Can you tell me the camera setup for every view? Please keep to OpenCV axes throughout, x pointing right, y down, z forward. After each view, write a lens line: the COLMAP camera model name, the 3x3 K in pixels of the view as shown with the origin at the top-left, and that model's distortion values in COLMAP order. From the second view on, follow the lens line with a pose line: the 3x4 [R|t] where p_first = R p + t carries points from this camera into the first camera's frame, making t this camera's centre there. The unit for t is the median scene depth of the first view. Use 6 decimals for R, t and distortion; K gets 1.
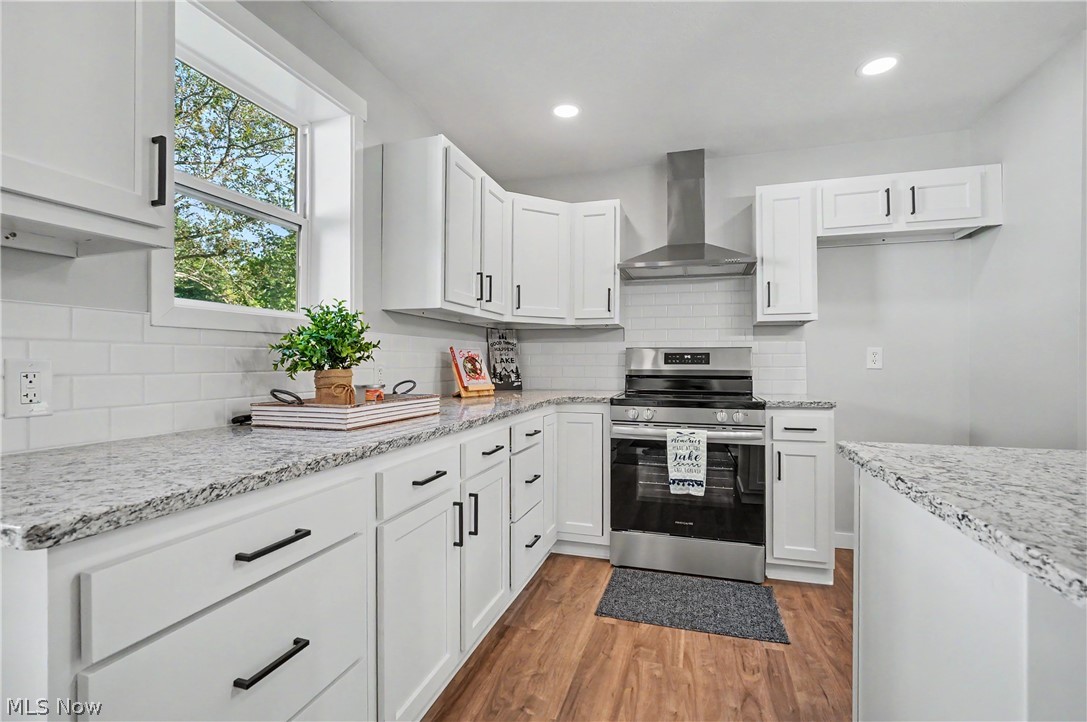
lens RADIAL K [[496.7, 0, 543.8], [0, 496.7, 359.4], [0, 0, 1]] dist [-0.010772, -0.000003]
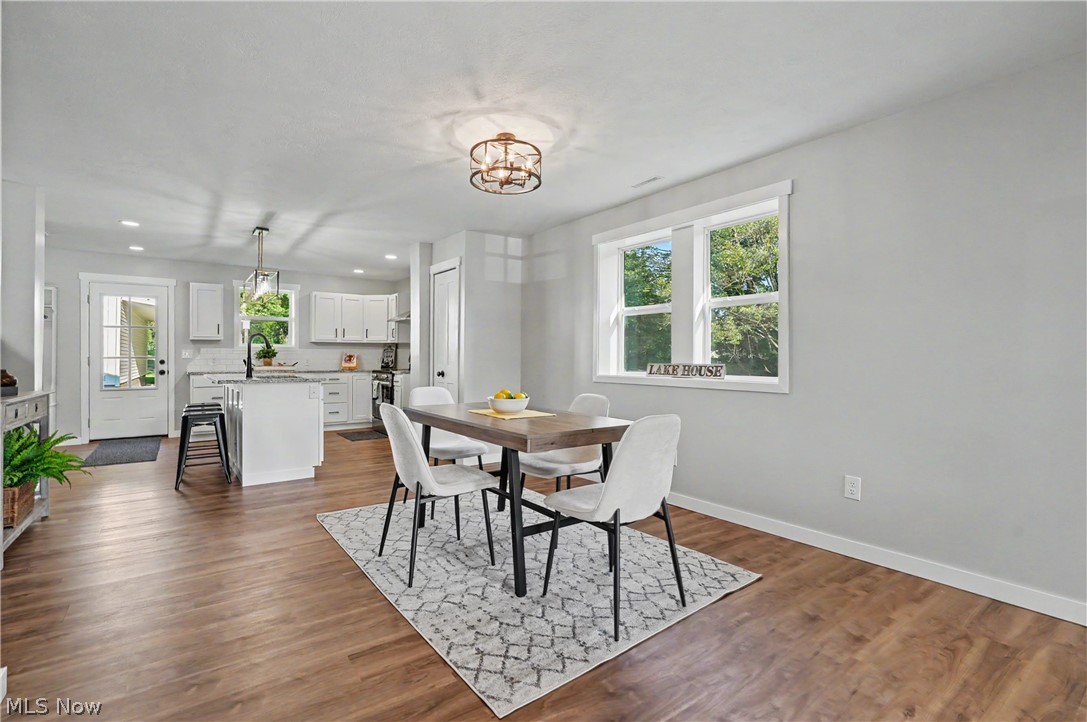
lens RADIAL K [[503.6, 0, 542.5], [0, 503.6, 356.0], [0, 0, 1]] dist [-0.004687, -0.000458]
pose [[0.802861, -0.000500, -0.596166, 2.771238], [0.001525, 0.999998, 0.001214, -0.004178], [0.596164, -0.001884, 0.802861, -0.760639]]
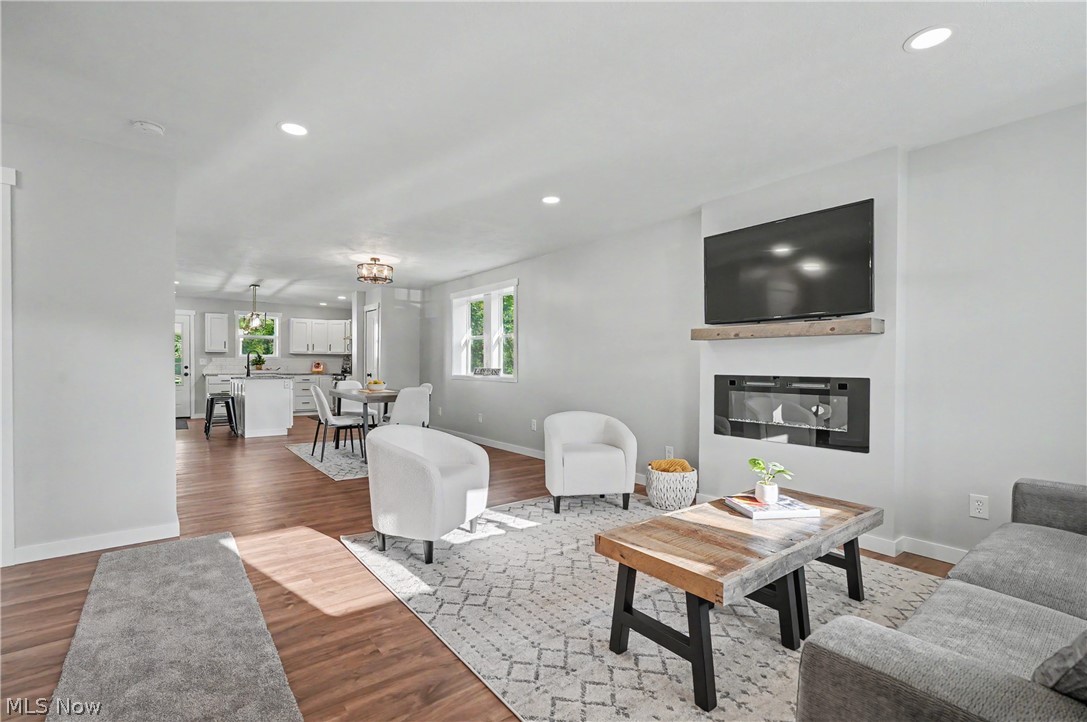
lens RADIAL K [[494.1, 0, 543.3], [0, 494.1, 364.2], [0, 0, 1]] dist [-0.009104, 0.000233]
pose [[0.818260, 0.001645, -0.574846, 4.077473], [0.000855, 0.999991, 0.004079, -0.010366], [0.574848, -0.003829, 0.818251, -1.376726]]
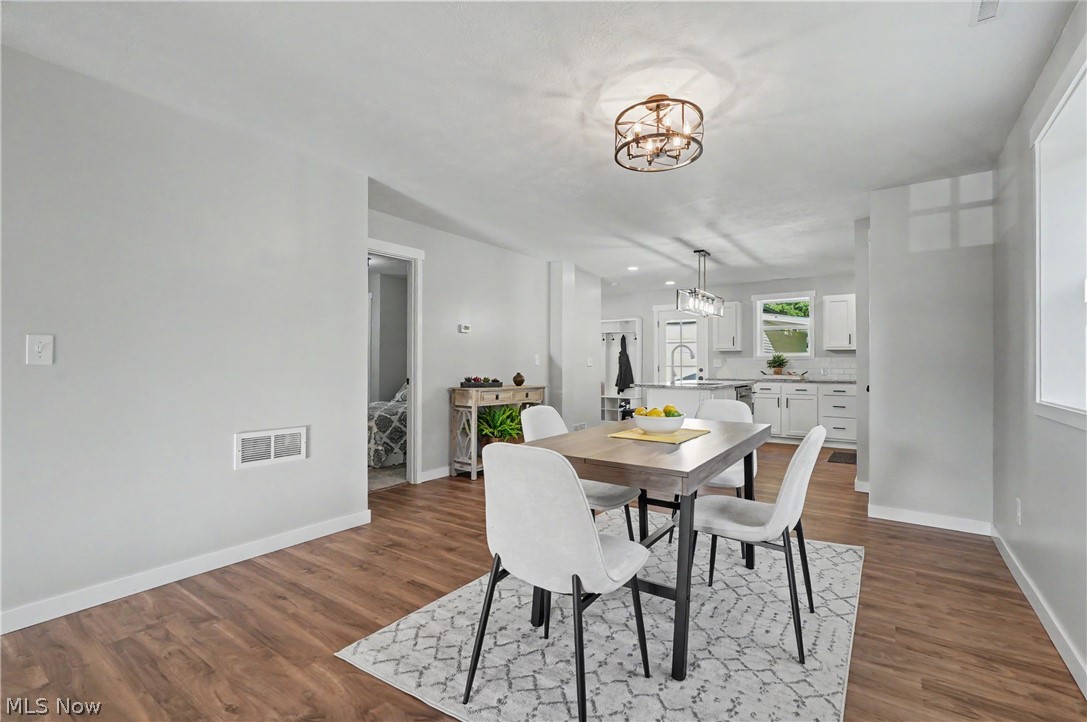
lens RADIAL K [[494.9, 0, 543.5], [0, 494.9, 361.0], [0, 0, 1]] dist [-0.001630, 0.000195]
pose [[-0.311612, -0.008796, -0.950169, 2.981642], [0.000111, 0.999957, -0.009293, -0.000247], [0.950210, -0.003001, -0.311597, 0.233887]]
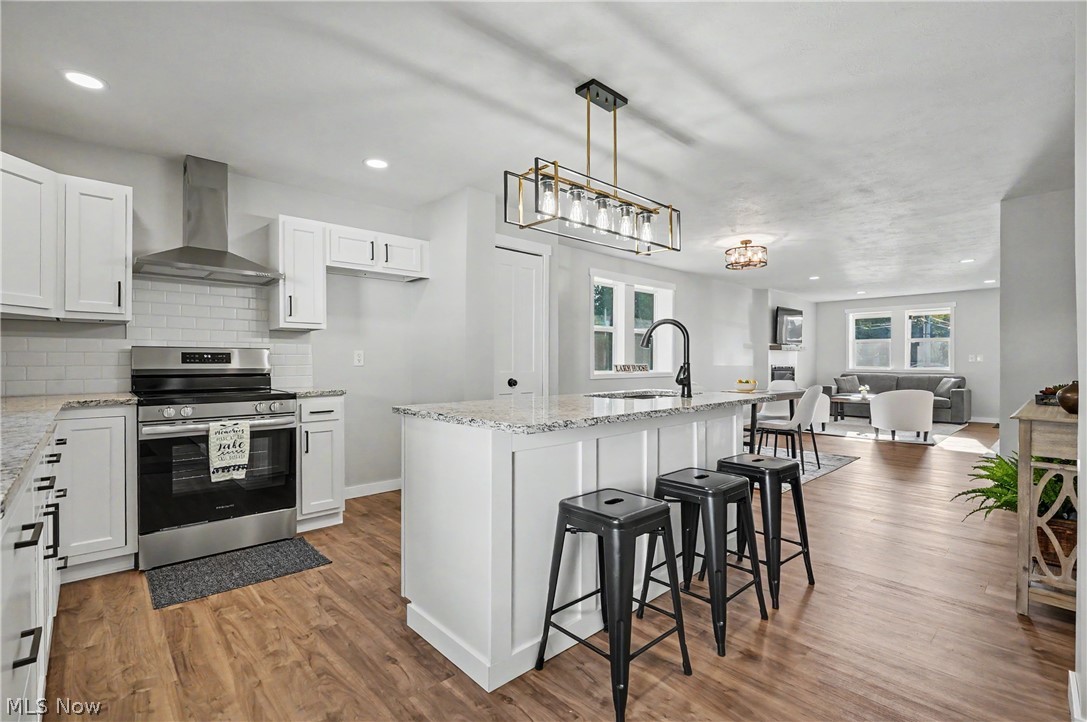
lens RADIAL K [[494.1, 0, 543.3], [0, 494.1, 364.2], [0, 0, 1]] dist [-0.009104, 0.000233]
pose [[0.500118, -0.005921, 0.865937, -0.316136], [-0.004985, 0.999940, 0.009717, -0.002349], [-0.865943, -0.009177, 0.500059, -0.165840]]
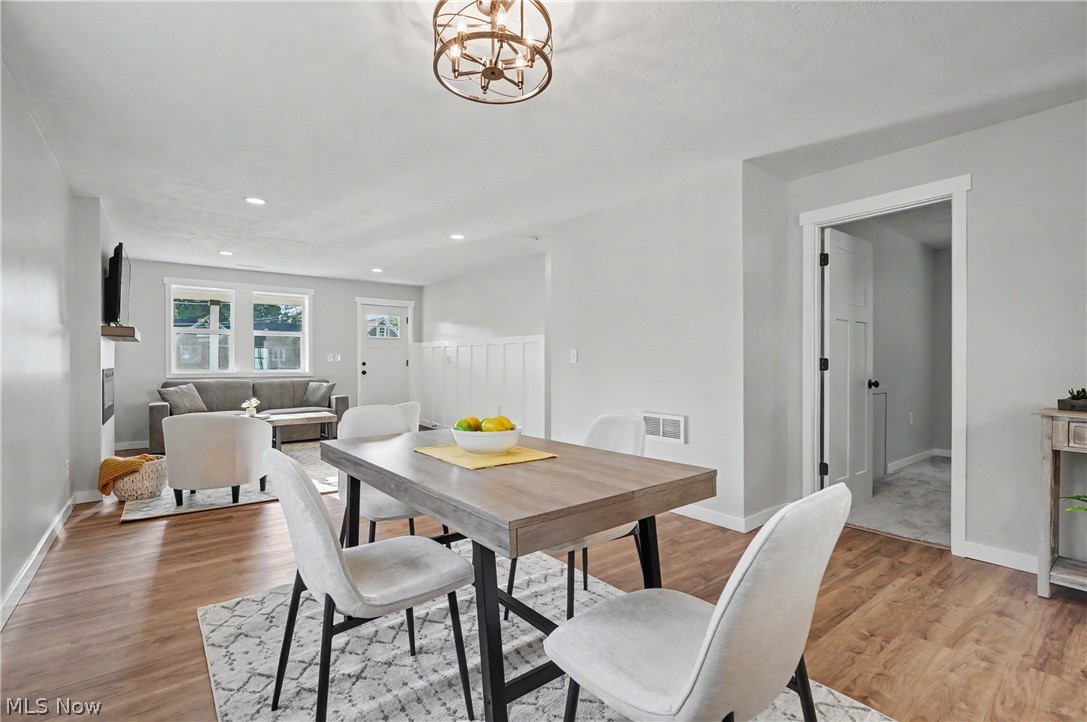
lens RADIAL K [[494.1, 0, 543.3], [0, 494.1, 364.2], [0, 0, 1]] dist [-0.009104, 0.000233]
pose [[-0.821229, -0.005245, 0.570575, 1.520235], [-0.005679, 0.999983, 0.001019, 0.001864], [-0.570570, -0.002404, -0.821245, 0.688484]]
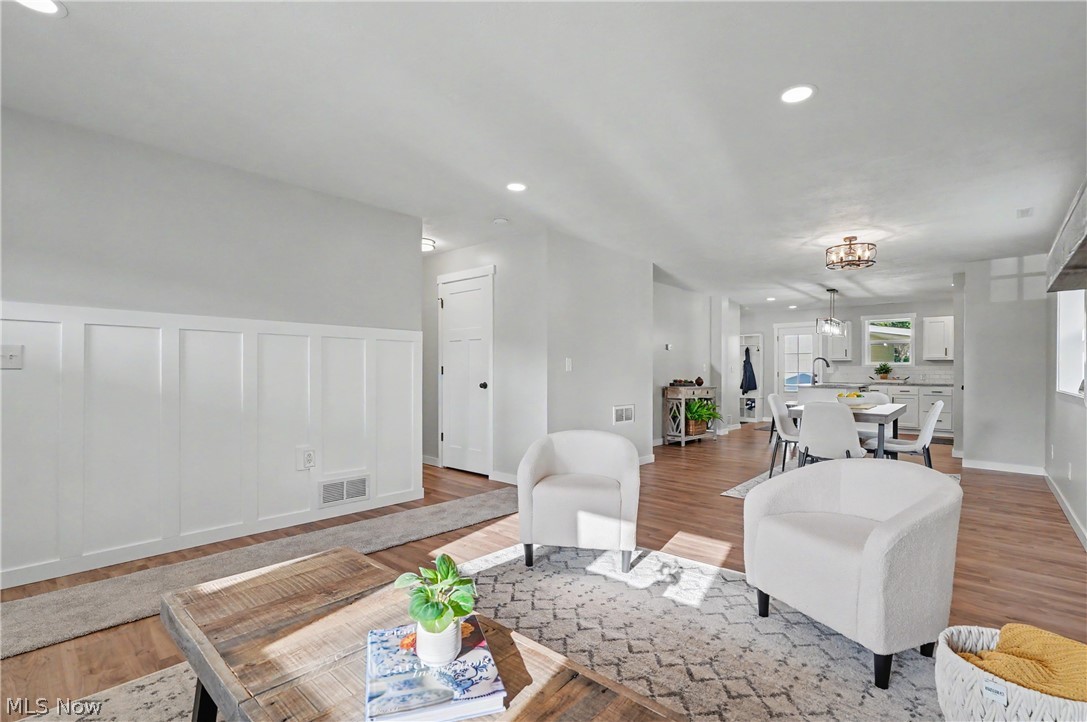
lens RADIAL K [[500.3, 0, 543.0], [0, 500.3, 368.5], [0, 0, 1]] dist [-0.011661, 0.000364]
pose [[-0.417712, -0.006987, -0.908553, 4.247924], [-0.001426, 0.999974, -0.007034, 0.001805], [0.908578, -0.001642, -0.417711, -0.131717]]
